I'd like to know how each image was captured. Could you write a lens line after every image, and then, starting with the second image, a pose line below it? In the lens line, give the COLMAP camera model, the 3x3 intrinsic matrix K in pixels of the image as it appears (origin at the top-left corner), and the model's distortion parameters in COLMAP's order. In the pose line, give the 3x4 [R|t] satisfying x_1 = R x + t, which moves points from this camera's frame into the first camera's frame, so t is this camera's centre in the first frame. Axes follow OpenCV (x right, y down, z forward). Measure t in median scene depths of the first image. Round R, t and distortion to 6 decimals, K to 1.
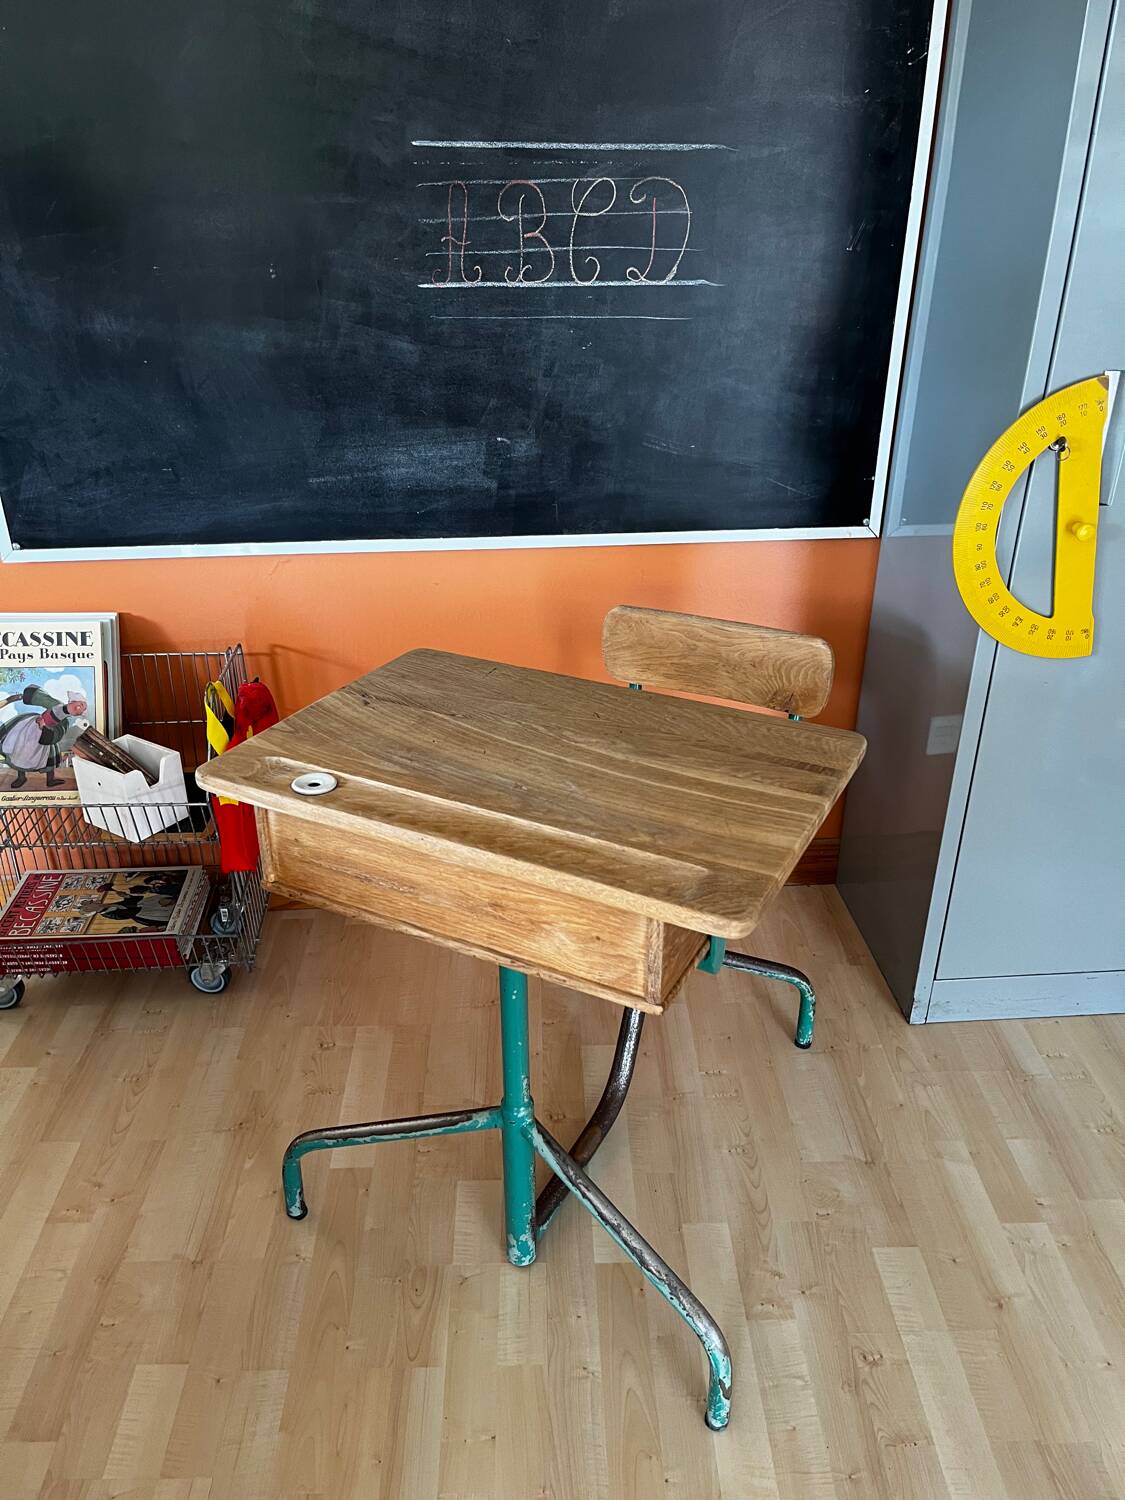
lens RADIAL K [[1153.7, 0, 559.2], [0, 1153.7, 746.2], [0, 0, 1]] dist [0.053624, -0.093058]
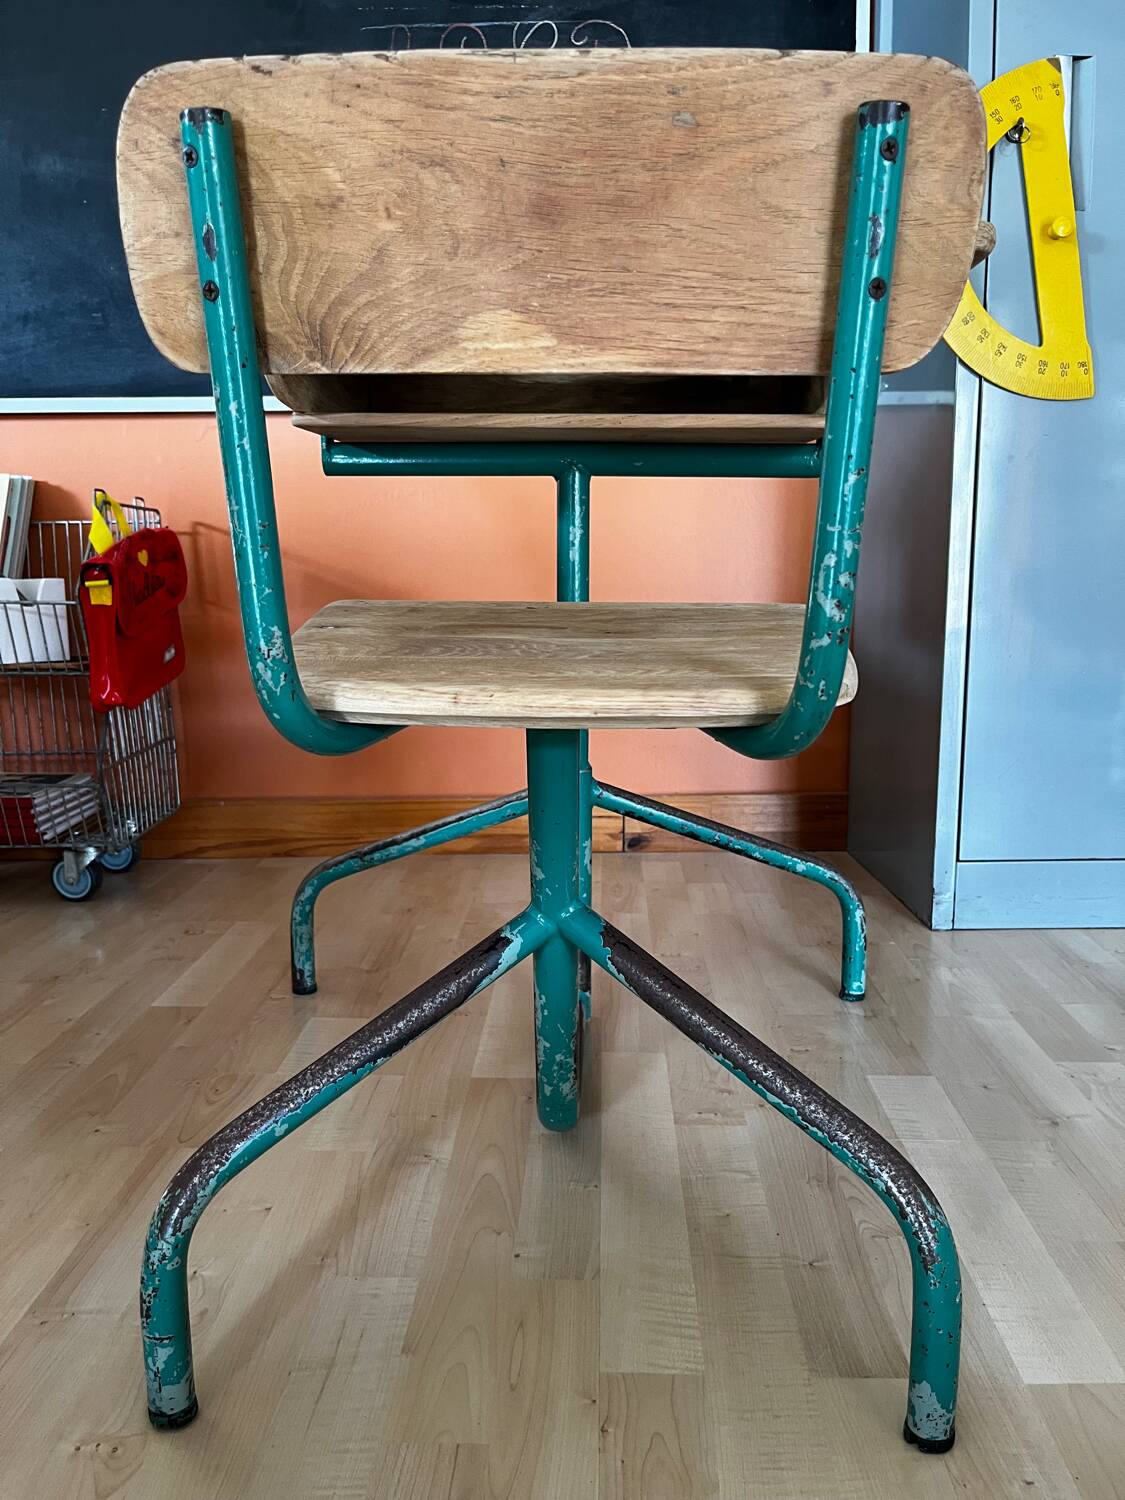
lens RADIAL K [[1153.7, 0, 555.7], [0, 1153.7, 757.4], [0, 0, 1]] dist [0.053624, -0.093058]
pose [[0.997625, 0.002974, -0.068822, 0.123694], [-0.024169, 0.950671, -0.309257, 0.450184], [0.064507, 0.310186, 0.948485, 0.249626]]
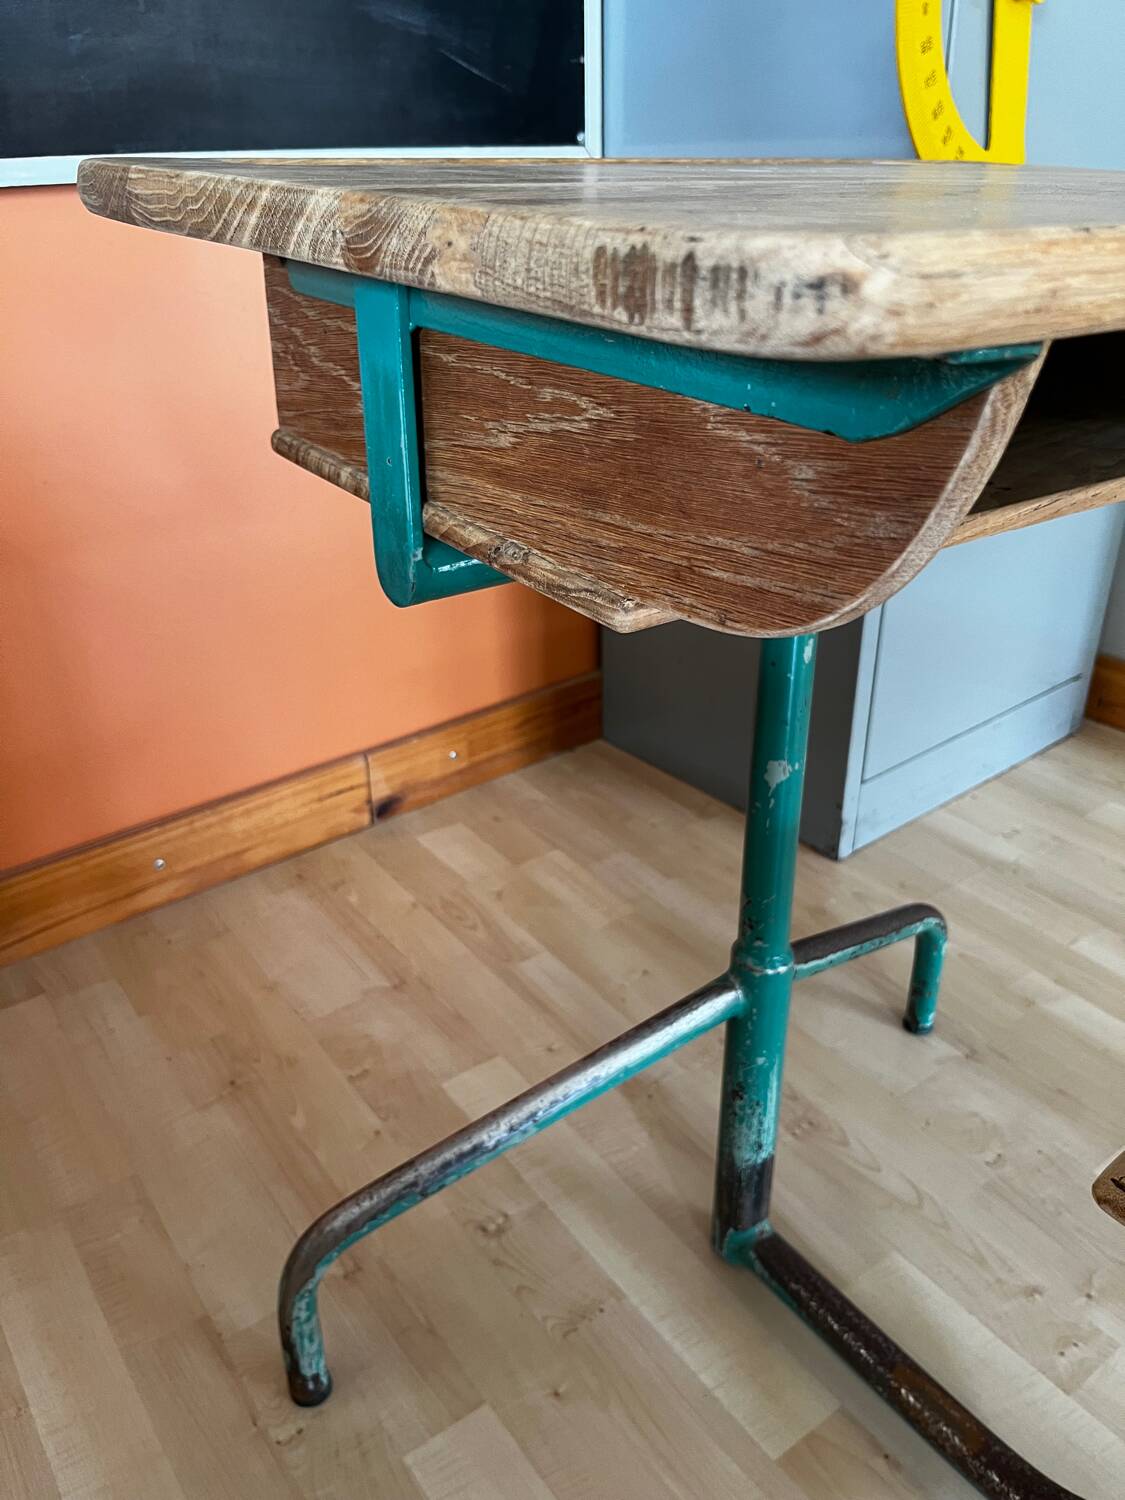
lens RADIAL K [[1153.7, 0, 571.5], [0, 1153.7, 759.3], [0, 0, 1]] dist [0.053624, -0.093058]
pose [[0.821192, -0.272716, 0.501269, -0.187912], [0.272428, 0.959205, 0.075557, 0.103008], [-0.501425, 0.074513, 0.861986, 0.573728]]
